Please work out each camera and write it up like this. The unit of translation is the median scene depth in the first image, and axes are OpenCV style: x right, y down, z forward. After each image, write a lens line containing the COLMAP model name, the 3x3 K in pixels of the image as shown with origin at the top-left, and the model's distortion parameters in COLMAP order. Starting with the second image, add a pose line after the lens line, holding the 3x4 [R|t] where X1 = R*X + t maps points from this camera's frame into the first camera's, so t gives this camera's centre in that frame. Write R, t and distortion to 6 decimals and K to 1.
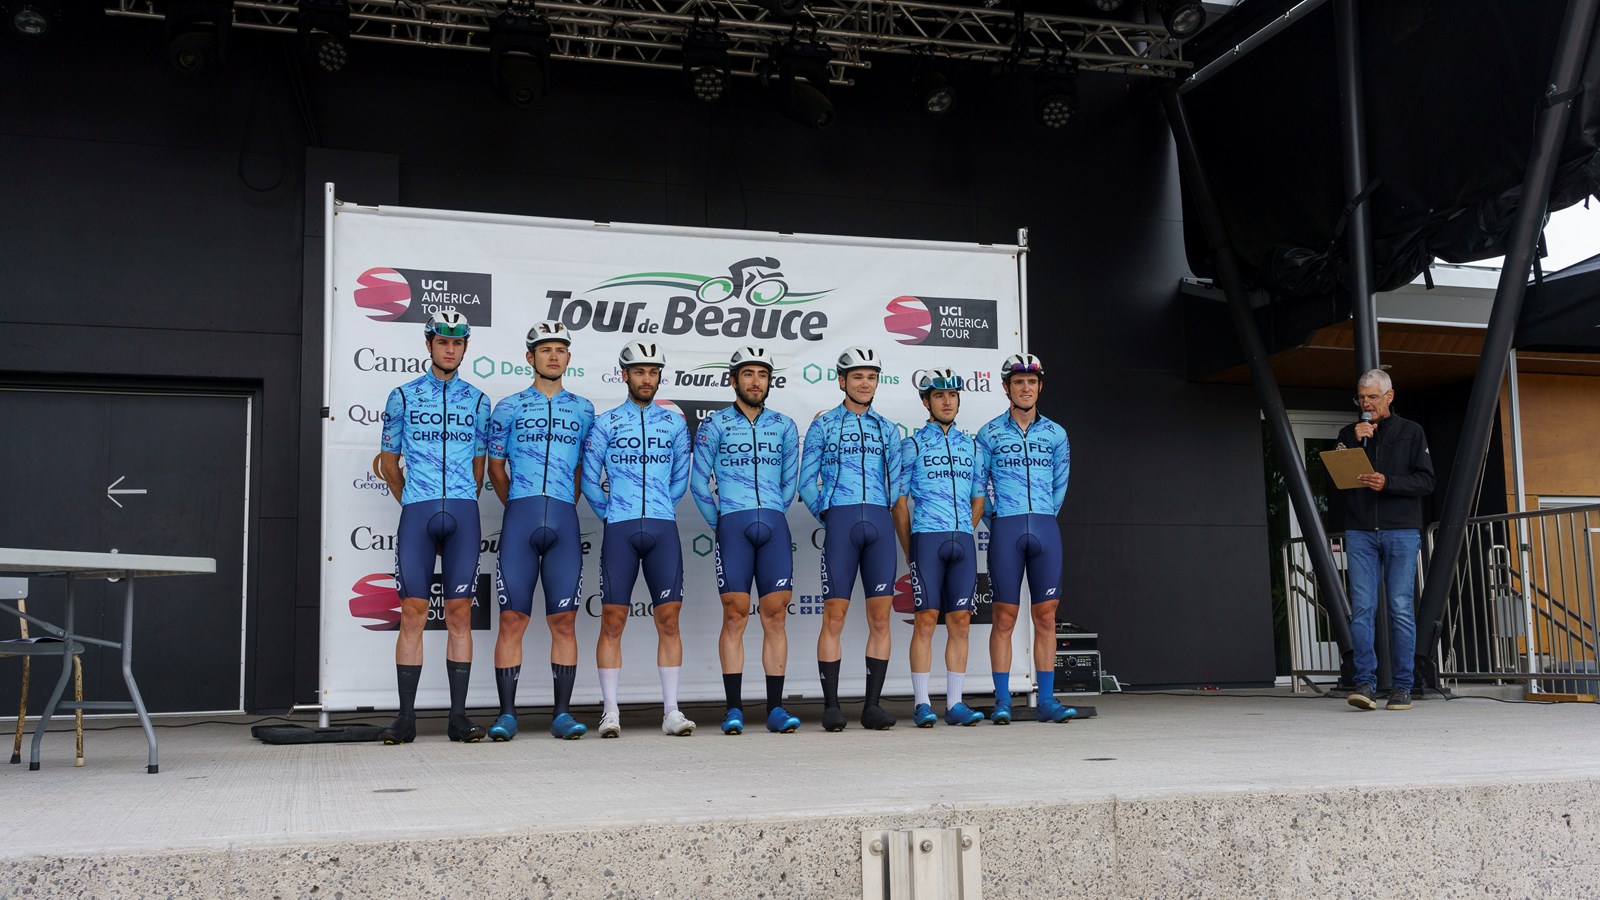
lens RADIAL K [[1645.6, 0, 799.6], [0, 1645.6, 445.7], [0, 0, 1]] dist [0.002876, 0.000000]
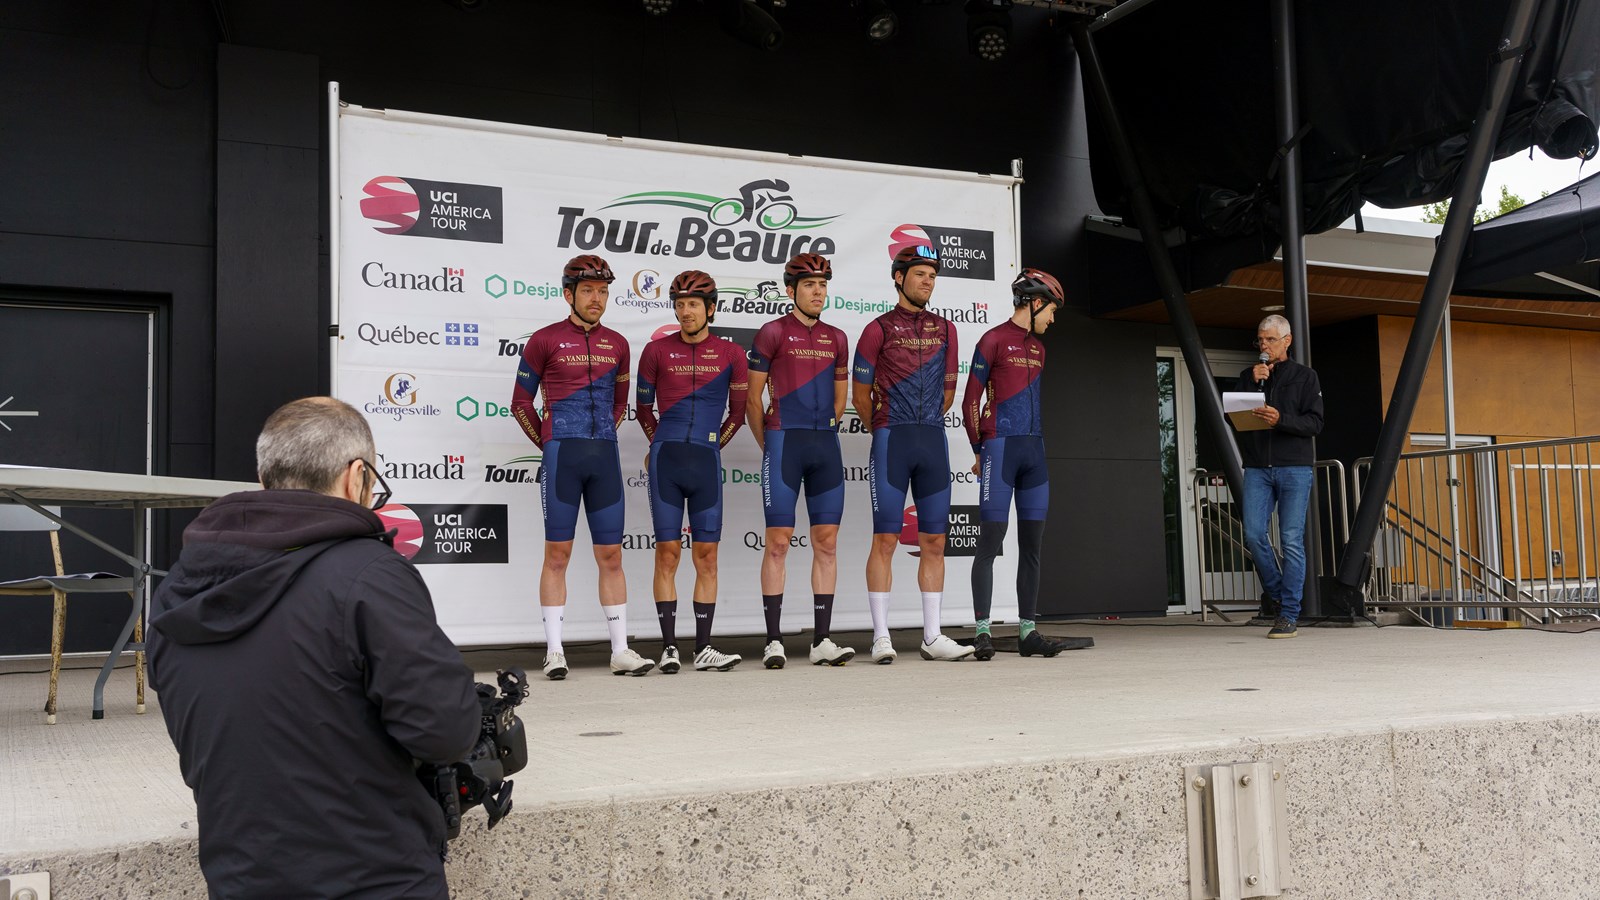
lens RADIAL K [[1645.6, 0, 801.8], [0, 1645.6, 447.2], [0, 0, 1]] dist [0.002876, 0.000000]
pose [[0.987000, 0.008717, 0.160484, -0.159631], [-0.015469, 0.999045, 0.040870, 0.003174], [-0.159975, -0.042821, 0.986192, 0.034720]]
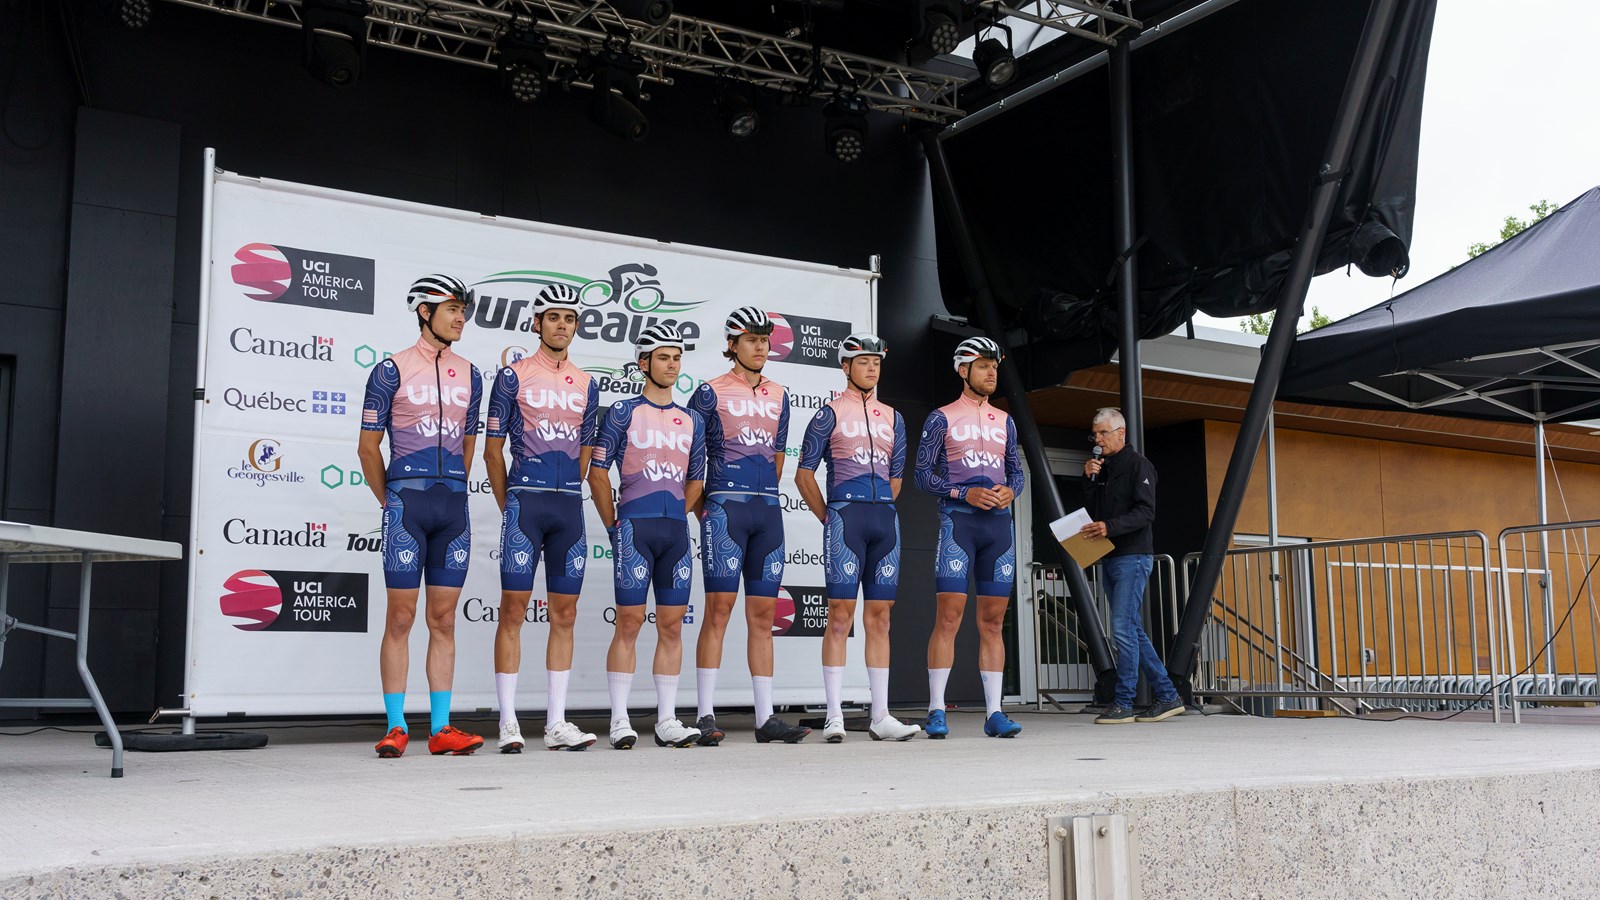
lens RADIAL K [[1645.6, 0, 803.5], [0, 1645.6, 447.9], [0, 0, 1]] dist [0.002876, 0.000000]
pose [[0.964521, 0.047540, 0.259692, -0.180863], [-0.043653, 0.998832, -0.020720, 0.013074], [-0.260374, 0.008649, 0.965469, 0.014519]]
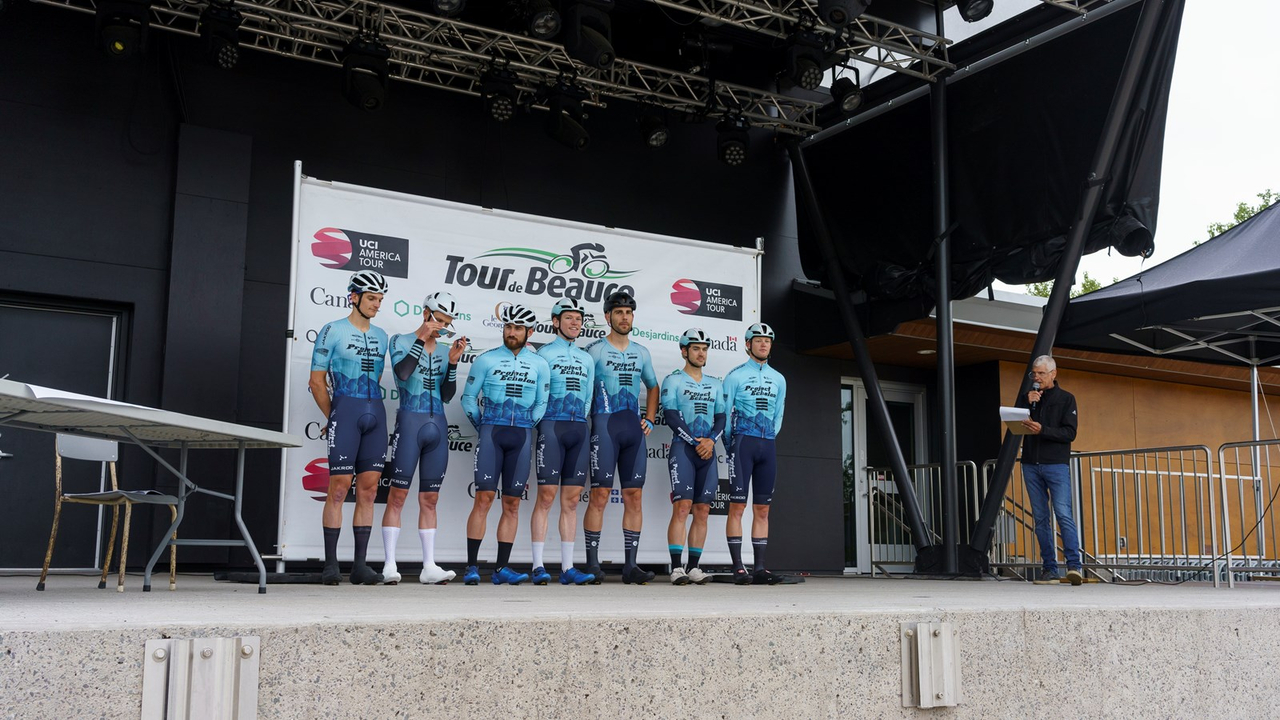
lens RADIAL K [[1316.5, 0, 635.8], [0, 1316.5, 357.6], [0, 0, 1]] dist [0.002876, 0.000000]
pose [[0.970540, 0.064071, 0.232266, -0.238614], [-0.057501, 0.997733, -0.034954, 0.017833], [-0.233979, 0.020569, 0.972024, -0.080579]]
